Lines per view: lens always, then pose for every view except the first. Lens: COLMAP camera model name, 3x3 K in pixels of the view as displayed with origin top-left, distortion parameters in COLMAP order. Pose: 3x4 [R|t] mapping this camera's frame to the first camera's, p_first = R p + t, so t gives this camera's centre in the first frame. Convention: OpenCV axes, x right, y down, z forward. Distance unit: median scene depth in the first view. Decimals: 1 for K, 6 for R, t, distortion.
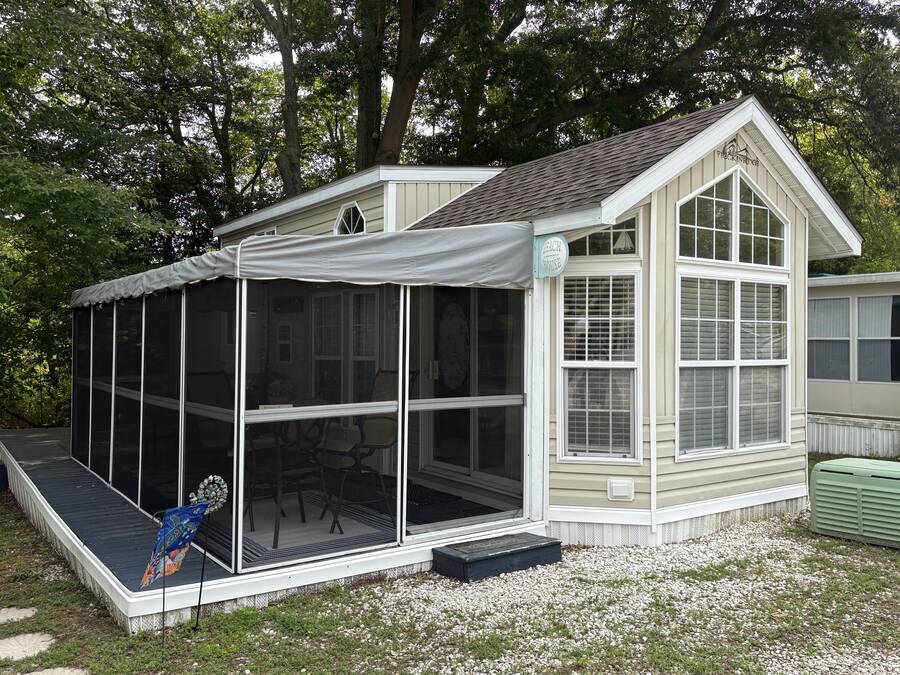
lens RADIAL K [[770.4, 0, 454.9], [0, 770.4, 342.0], [0, 0, 1]] dist [0.032574, -0.010785]
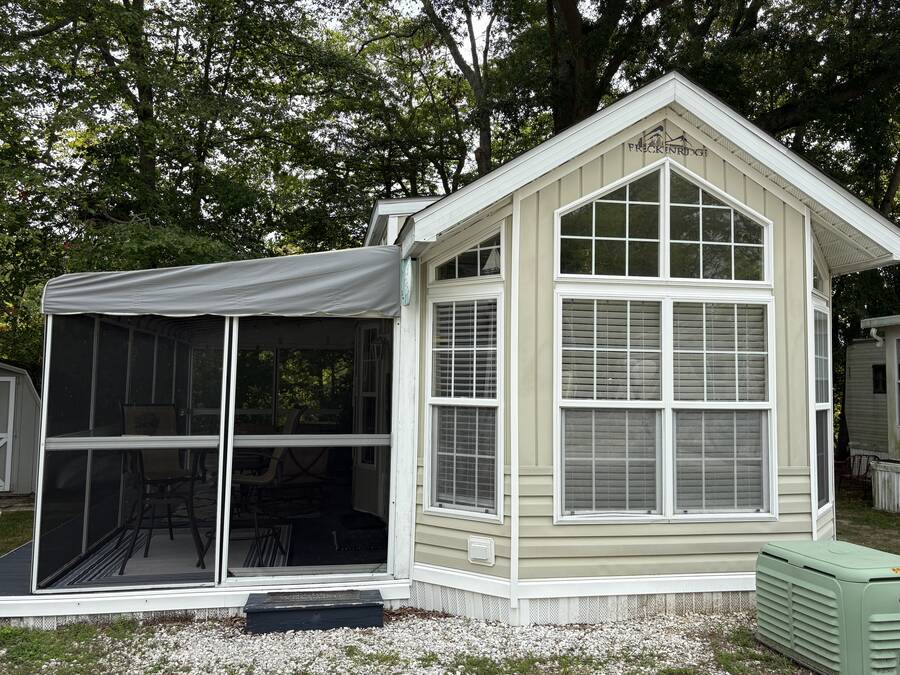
lens RADIAL K [[770.4, 0, 453.2], [0, 770.4, 331.9], [0, 0, 1]] dist [0.032574, -0.010785]
pose [[0.905707, -0.021100, -0.423379, 0.550744], [-0.007822, 0.997759, -0.066458, 0.008128], [0.423833, 0.063503, 0.903512, 0.209540]]
